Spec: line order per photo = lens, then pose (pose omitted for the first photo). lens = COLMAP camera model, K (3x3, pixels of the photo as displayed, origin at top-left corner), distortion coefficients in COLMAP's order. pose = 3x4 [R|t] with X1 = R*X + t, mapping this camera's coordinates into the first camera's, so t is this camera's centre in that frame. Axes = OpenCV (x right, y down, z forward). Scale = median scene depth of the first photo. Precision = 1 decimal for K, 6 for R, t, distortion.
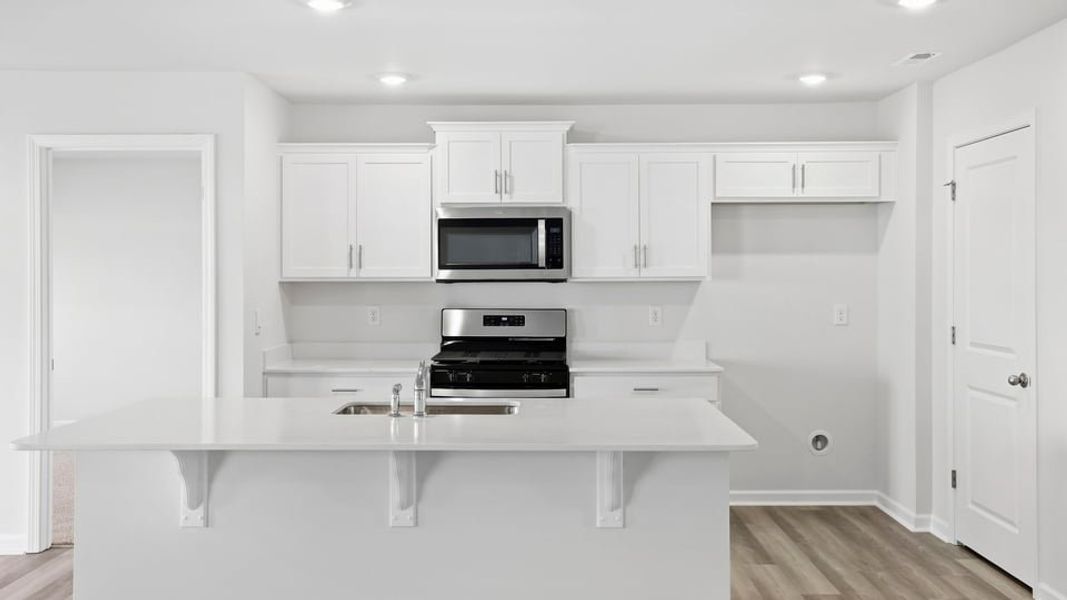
lens RADIAL K [[968.2, 0, 533.9], [0, 968.2, 292.1], [0, 0, 1]] dist [-0.018551, 0.006078]
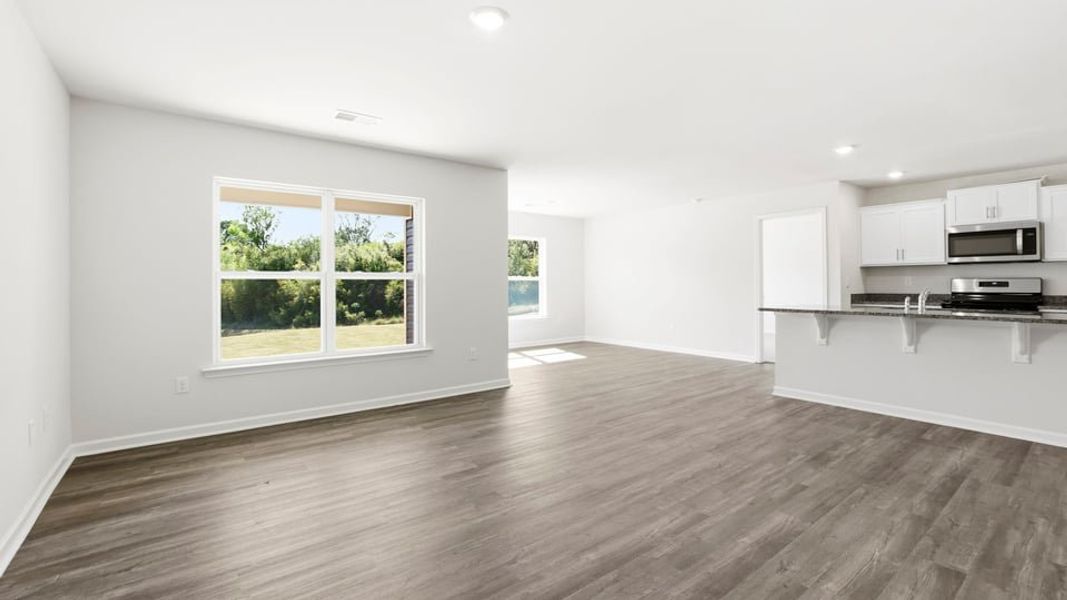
lens RADIAL K [[474.9, 0, 532.0], [0, 474.9, 299.3], [0, 0, 1]] dist [-0.022220, 0.003818]
pose [[0.639407, 0.019565, -0.768620, 0.103108], [0.003414, 0.999594, 0.028285, 0.033618], [0.768861, -0.020710, 0.639080, -0.334395]]
